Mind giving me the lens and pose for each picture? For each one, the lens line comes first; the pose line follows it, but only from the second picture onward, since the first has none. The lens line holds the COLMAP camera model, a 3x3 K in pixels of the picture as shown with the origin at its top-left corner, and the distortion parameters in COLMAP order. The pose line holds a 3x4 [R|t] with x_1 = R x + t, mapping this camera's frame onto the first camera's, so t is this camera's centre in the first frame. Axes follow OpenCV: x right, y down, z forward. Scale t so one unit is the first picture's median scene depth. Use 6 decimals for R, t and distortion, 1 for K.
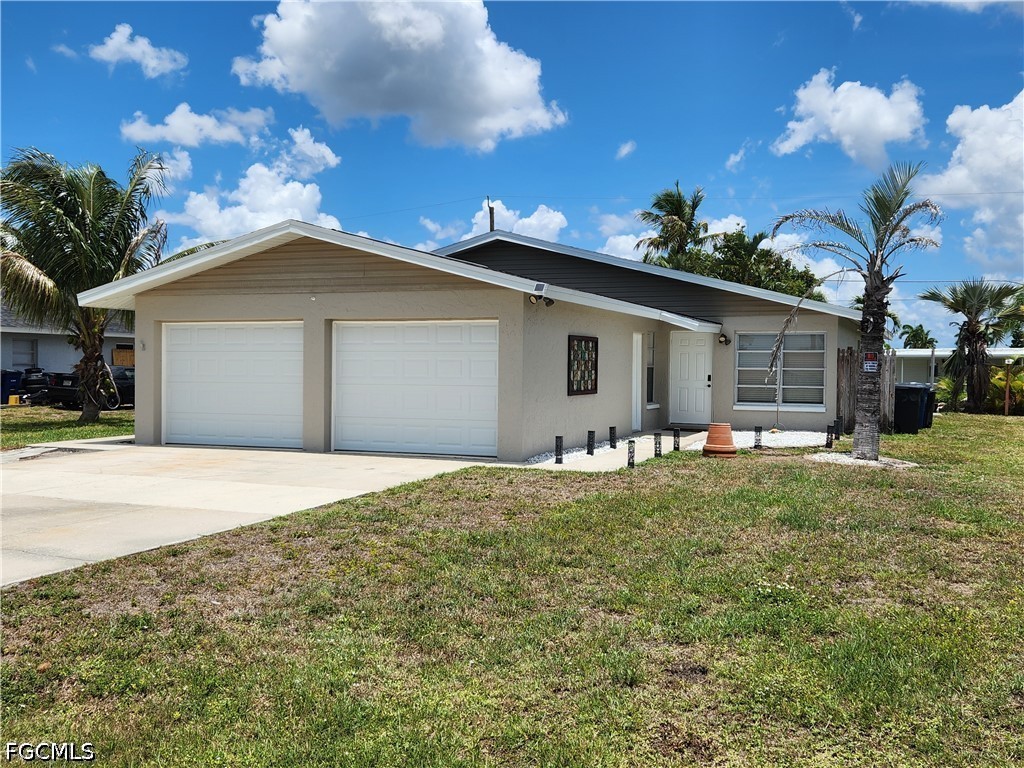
lens RADIAL K [[790.0, 0, 544.7], [0, 790.0, 382.9], [0, 0, 1]] dist [0.073042, -0.000625]
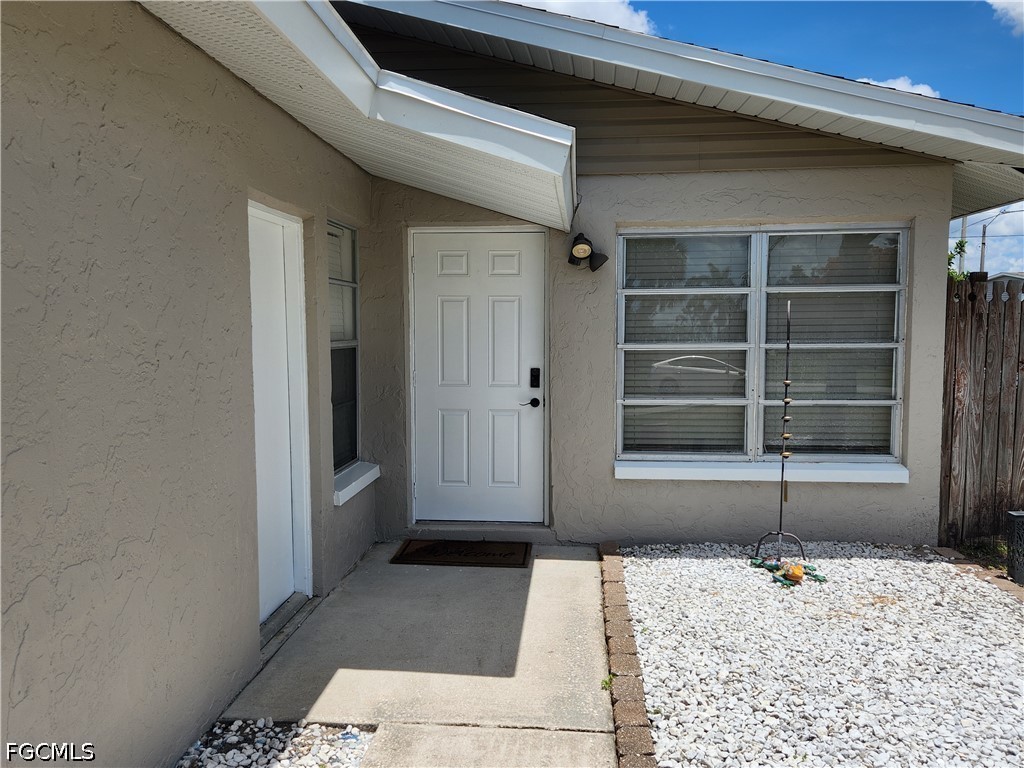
lens RADIAL K [[805.5, 0, 512.0], [0, 805.5, 384.0], [0, 0, 1]] dist [0.082697, -0.002430]
pose [[0.944739, -0.034577, 0.325994, 0.099795], [0.019015, 0.998528, 0.050806, -0.021181], [-0.327271, -0.041799, 0.944006, 0.738043]]
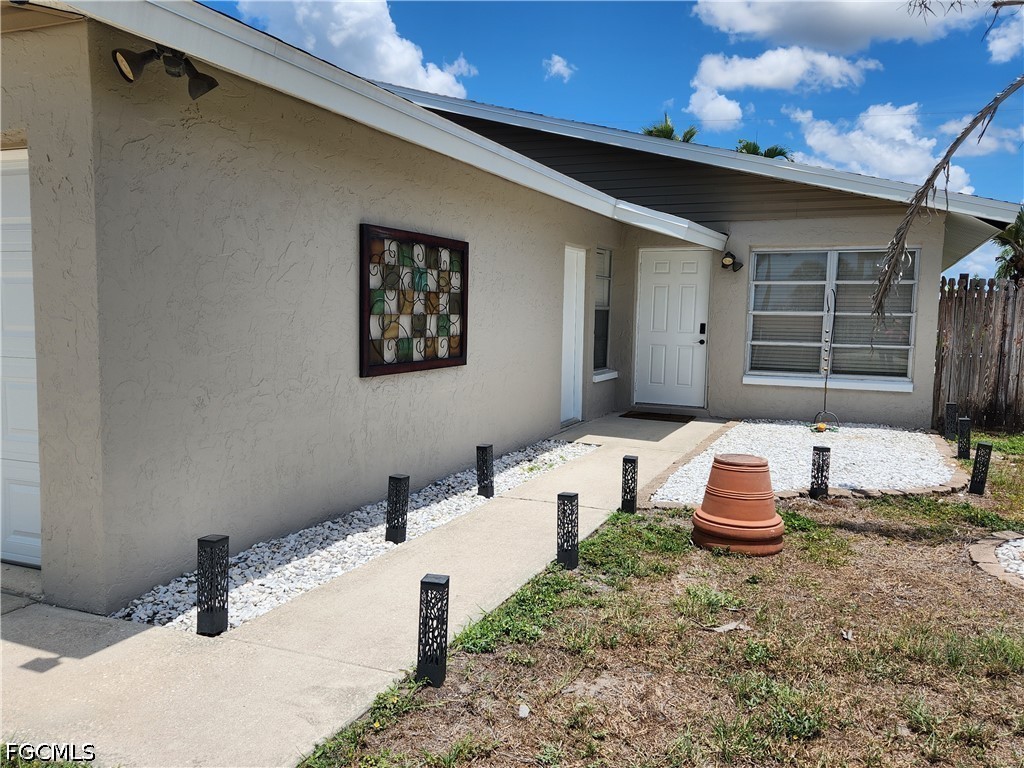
lens RADIAL K [[805.5, 0, 512.0], [0, 805.5, 384.0], [0, 0, 1]] dist [0.082697, -0.002430]
pose [[0.999839, 0.011380, -0.013909, 0.079354], [-0.010335, 0.997275, 0.073046, -0.007977], [0.014702, -0.072890, 0.997232, 0.418259]]
